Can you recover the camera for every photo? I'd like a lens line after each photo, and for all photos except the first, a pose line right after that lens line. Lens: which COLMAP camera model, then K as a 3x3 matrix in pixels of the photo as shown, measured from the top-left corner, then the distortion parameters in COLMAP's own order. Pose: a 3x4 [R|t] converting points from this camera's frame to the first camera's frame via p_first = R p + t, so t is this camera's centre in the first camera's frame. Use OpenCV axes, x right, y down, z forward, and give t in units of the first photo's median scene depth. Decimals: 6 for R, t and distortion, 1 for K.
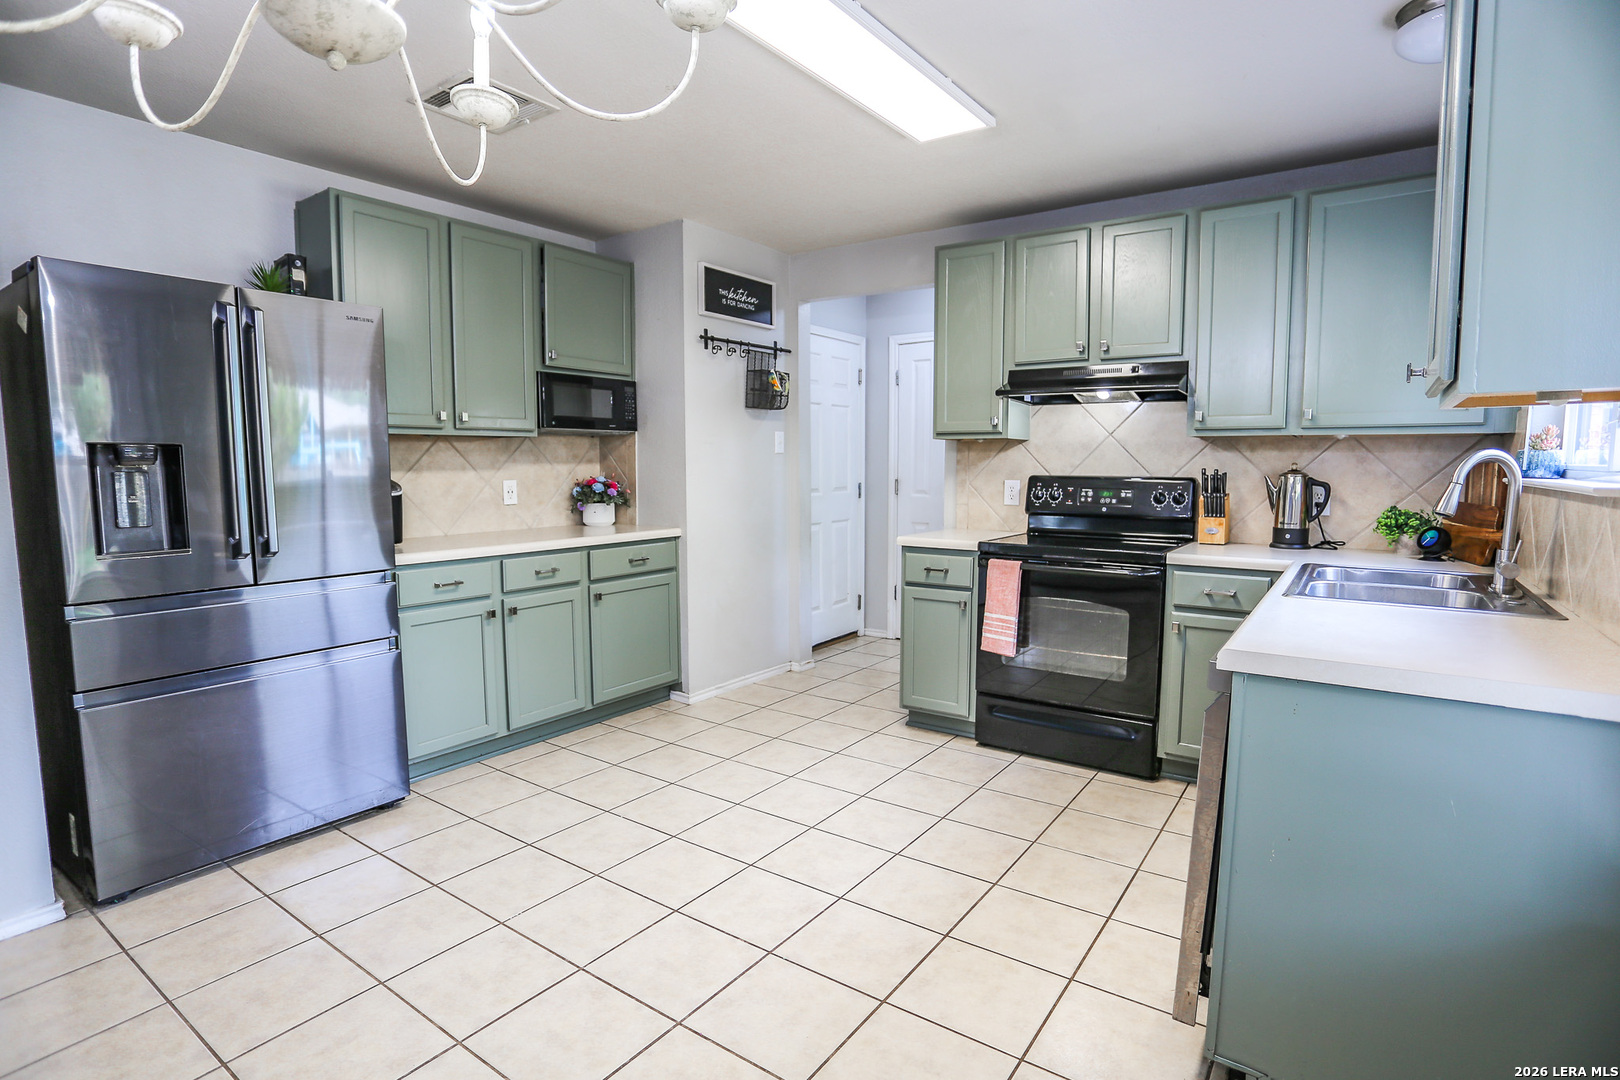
lens RADIAL K [[820.3, 0, 802.7], [0, 820.3, 542.2], [0, 0, 1]] dist [-0.070579, 0.030900]
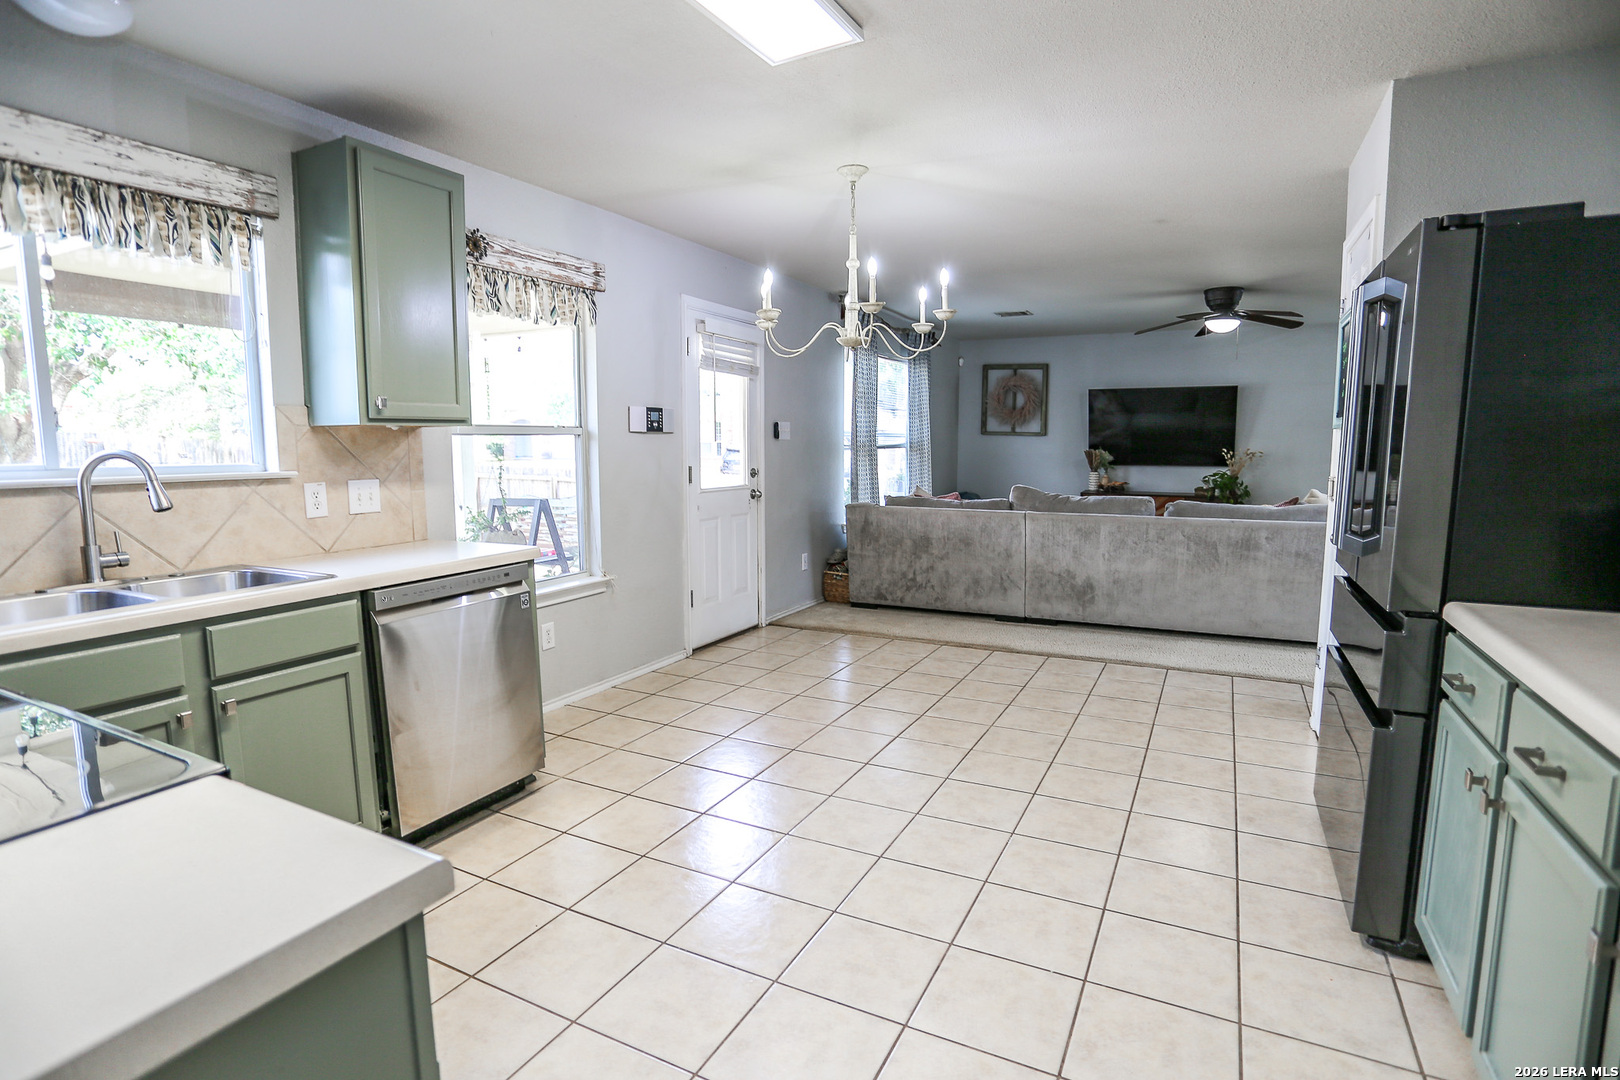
lens RADIAL K [[812.3, 0, 801.1], [0, 812.3, 542.5], [0, 0, 1]] dist [-0.076599, 0.034456]
pose [[-0.990934, 0.022305, -0.132487, 0.056766], [-0.007167, 0.975942, 0.217914, -0.131678], [0.134160, 0.216888, -0.966934, 1.241629]]
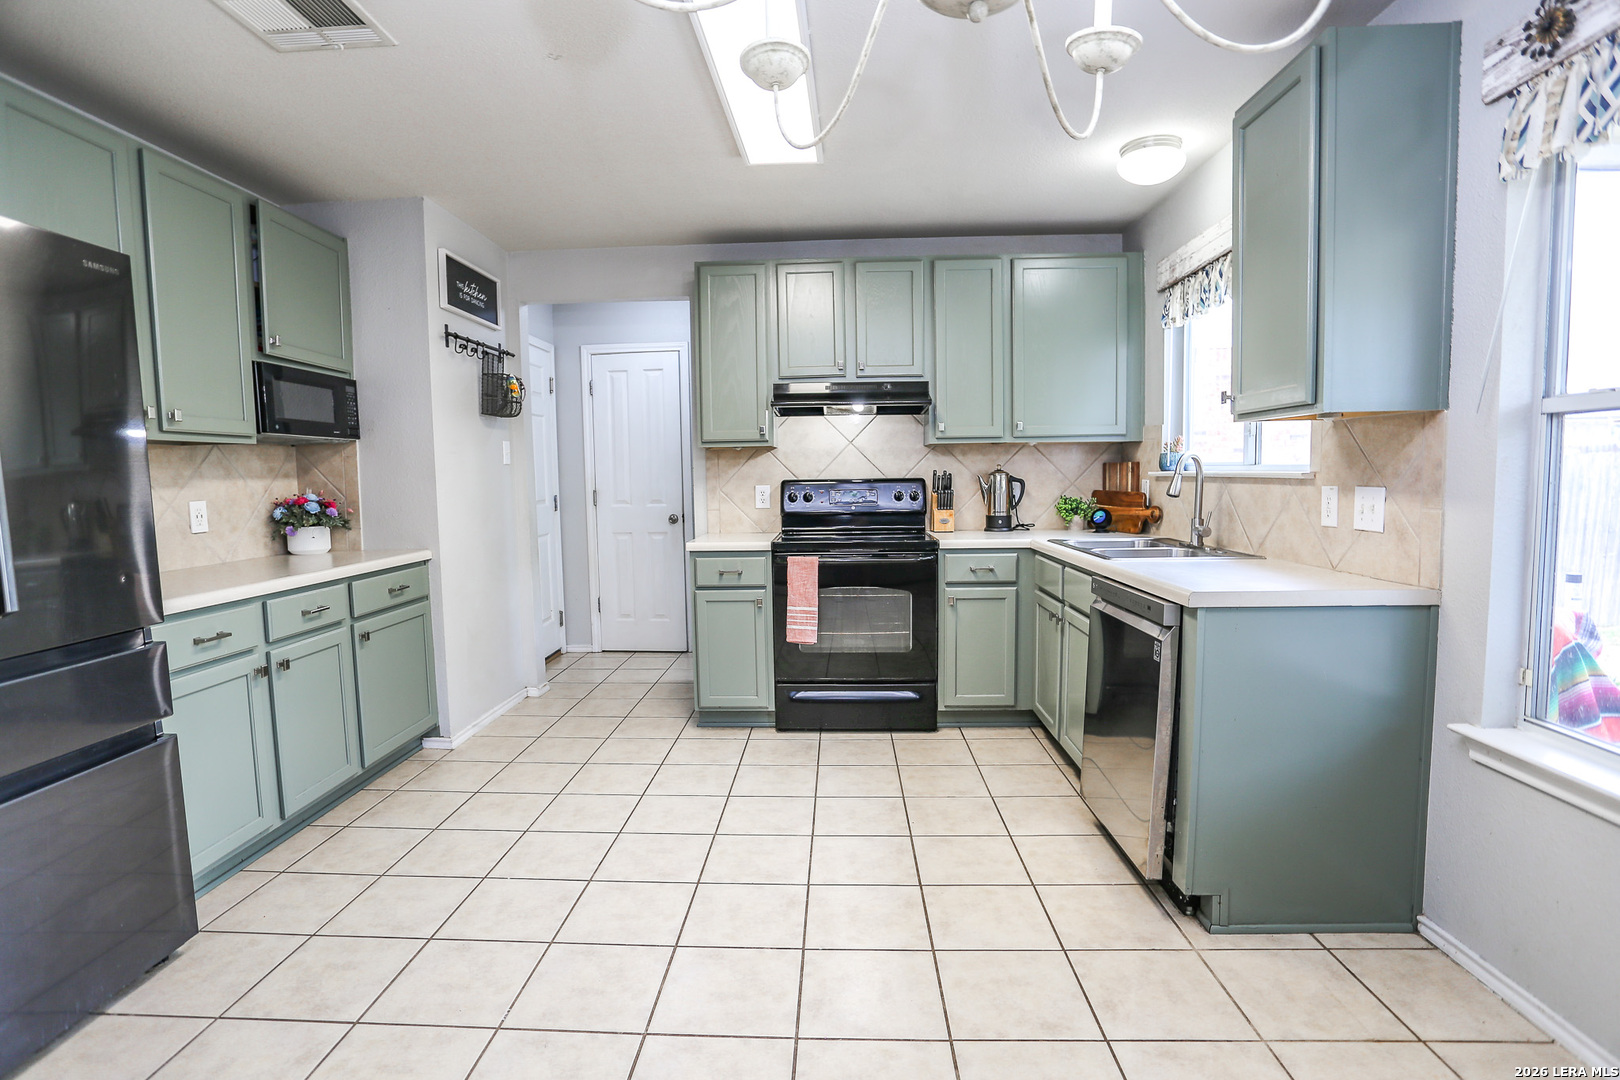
lens RADIAL K [[799.6, 0, 800.9], [0, 799.6, 543.1], [0, 0, 1]] dist [-0.075560, 0.029784]
pose [[0.841641, -0.060672, 0.536619, -0.310582], [0.068841, 0.997616, 0.004823, -0.001455], [-0.535632, 0.032882, 0.843811, 0.092843]]
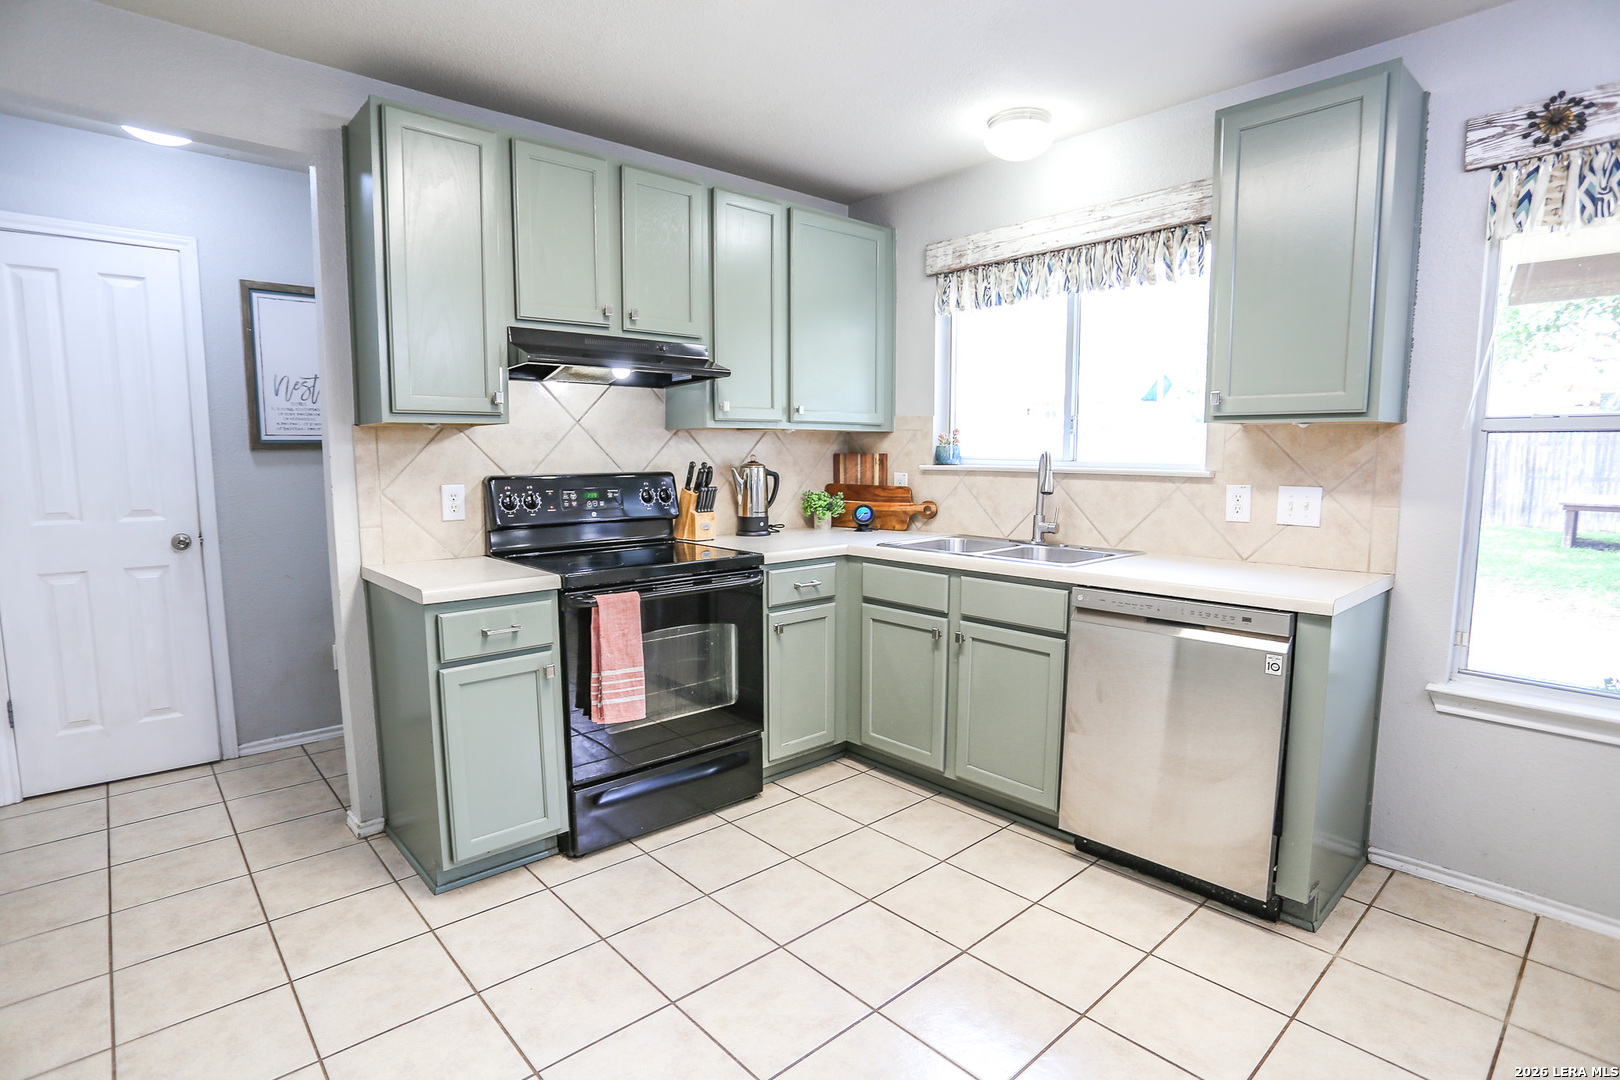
lens RADIAL K [[812.3, 0, 801.1], [0, 812.3, 542.5], [0, 0, 1]] dist [-0.076599, 0.034456]
pose [[0.220174, -0.110906, 0.969135, -0.386911], [0.095873, 0.991166, 0.091646, -0.069501], [-0.970738, 0.072736, 0.228862, 0.638521]]
